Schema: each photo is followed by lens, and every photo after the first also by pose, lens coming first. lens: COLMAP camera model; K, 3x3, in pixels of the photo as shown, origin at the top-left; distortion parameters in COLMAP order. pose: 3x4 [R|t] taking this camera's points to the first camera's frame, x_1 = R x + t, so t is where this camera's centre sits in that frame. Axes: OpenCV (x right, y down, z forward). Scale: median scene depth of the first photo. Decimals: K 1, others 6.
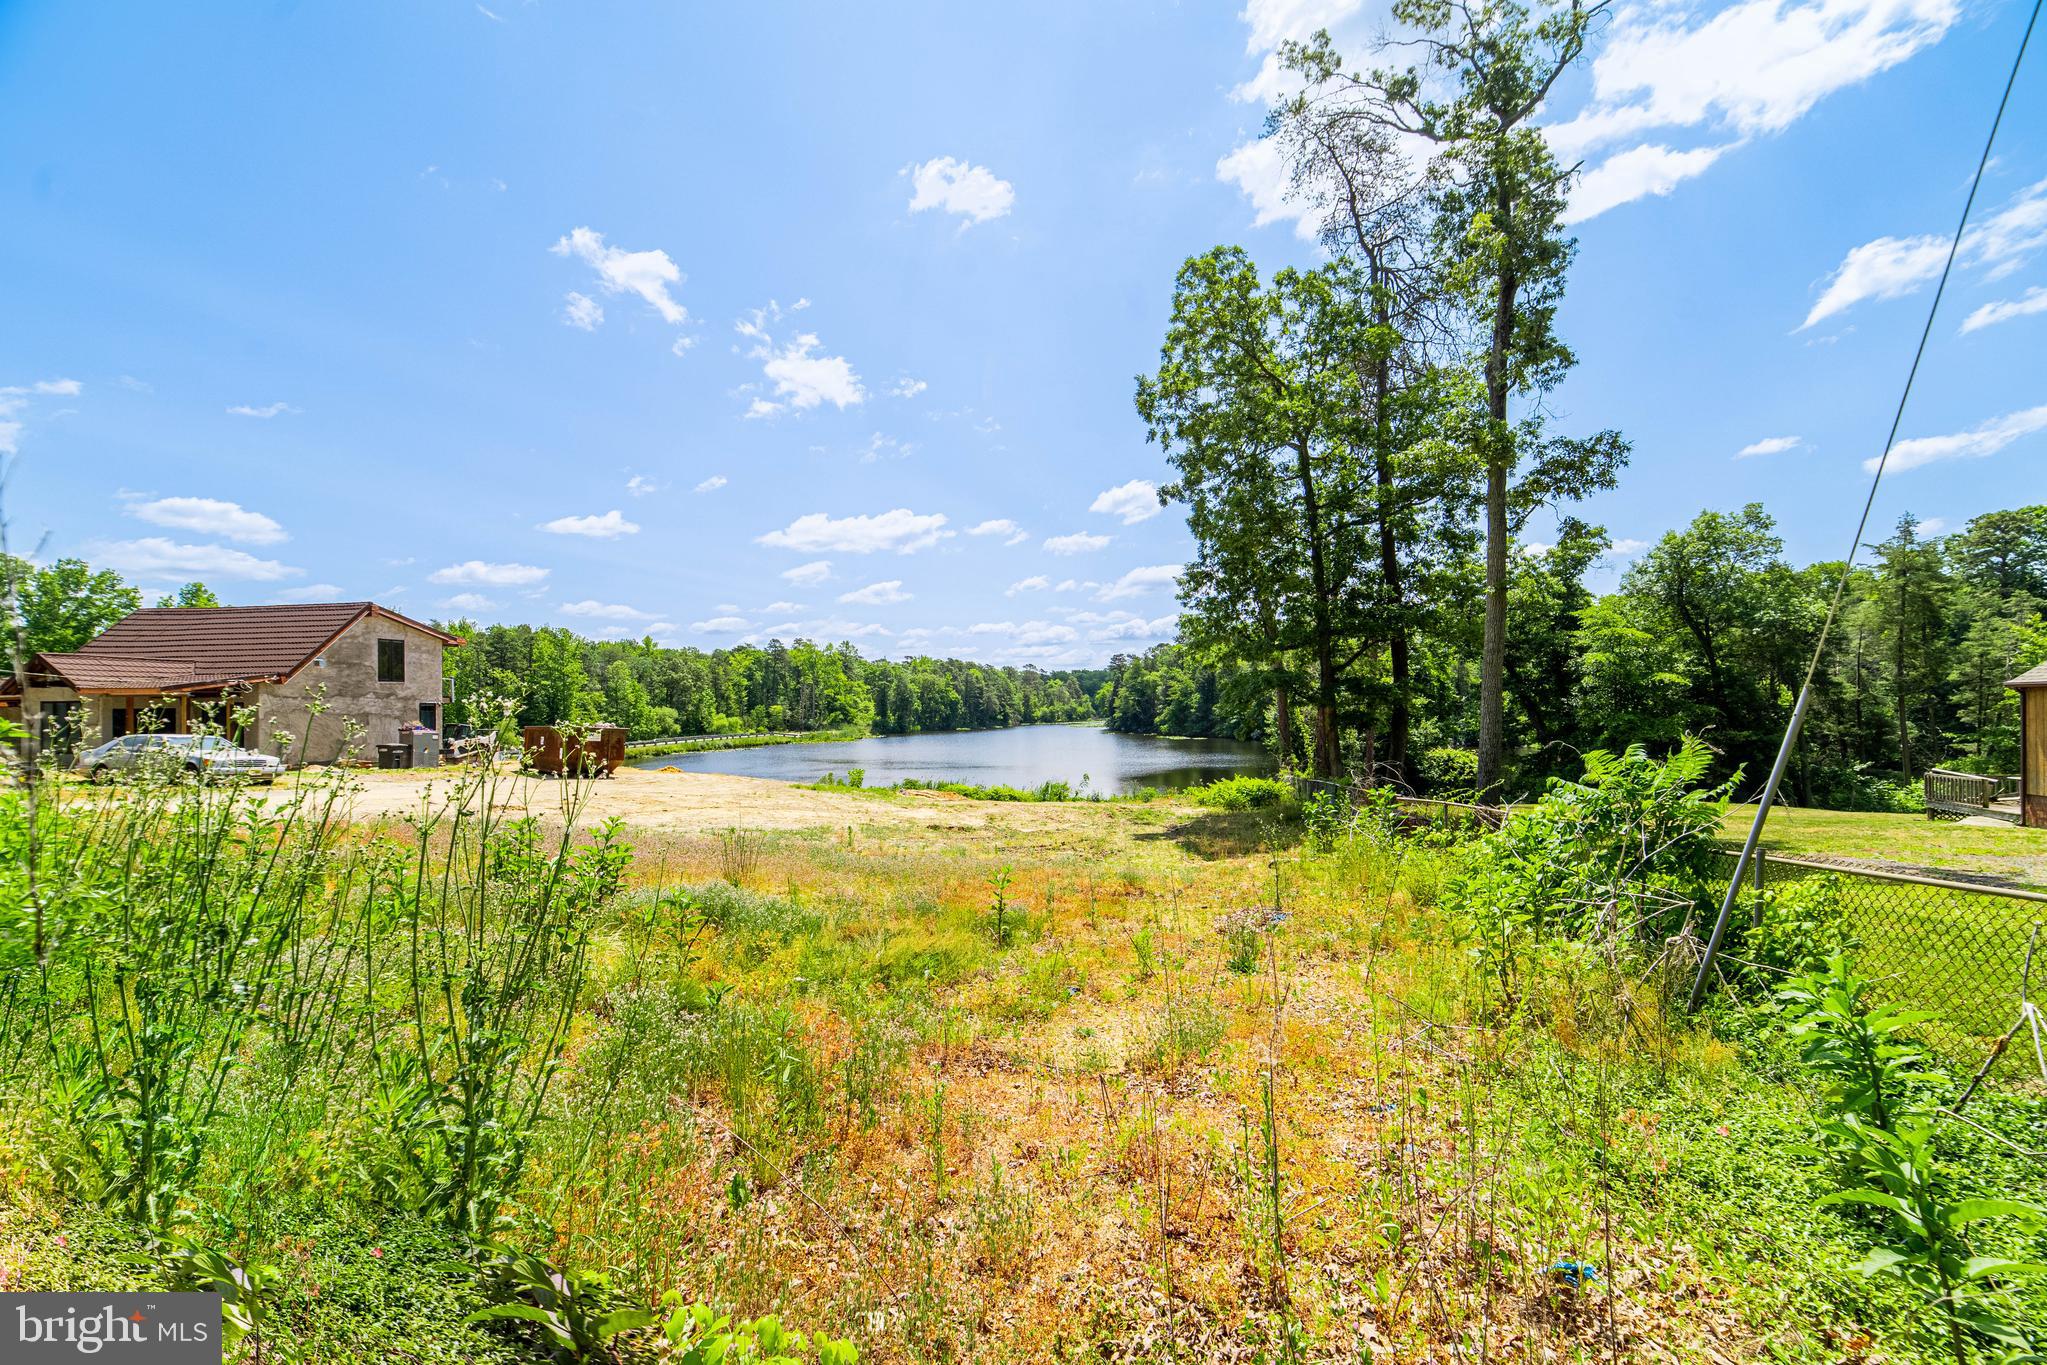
lens RADIAL K [[783.3, 0, 1045.1], [0, 783.3, 691.2], [0, 0, 1]] dist [-0.000947, 0.002843]
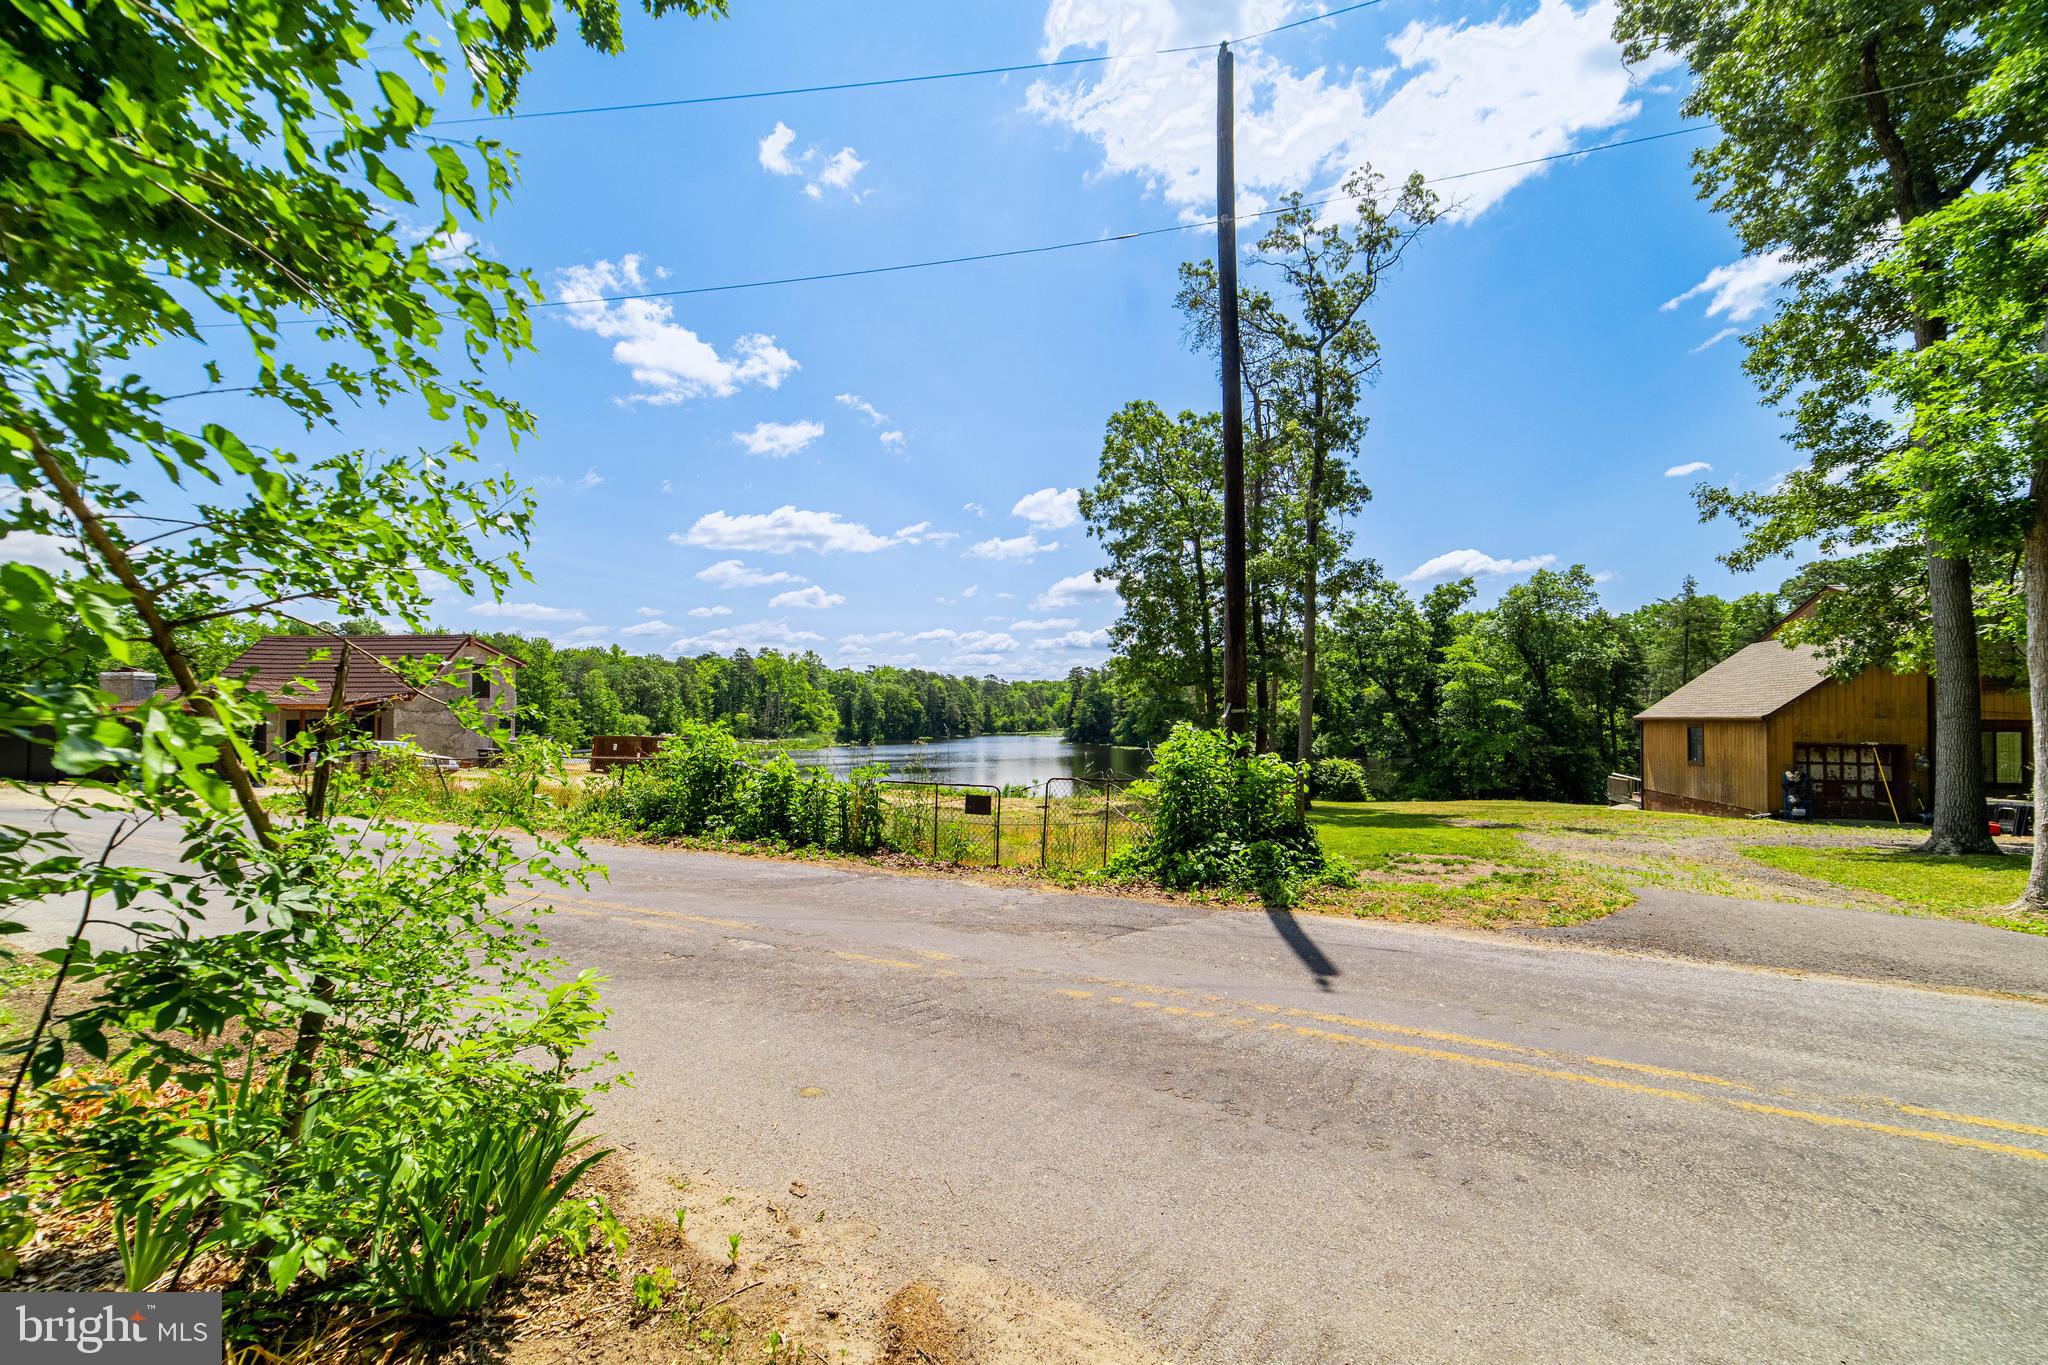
lens RADIAL K [[894.3, 0, 1024.0], [0, 894.3, 682.5], [0, 0, 1]] dist [0.018648, 0.000005]
pose [[0.999647, 0.009847, 0.024693, -0.005710], [-0.009537, 0.999874, -0.012669, -0.011261], [-0.024815, 0.012429, 0.999615, -0.188590]]
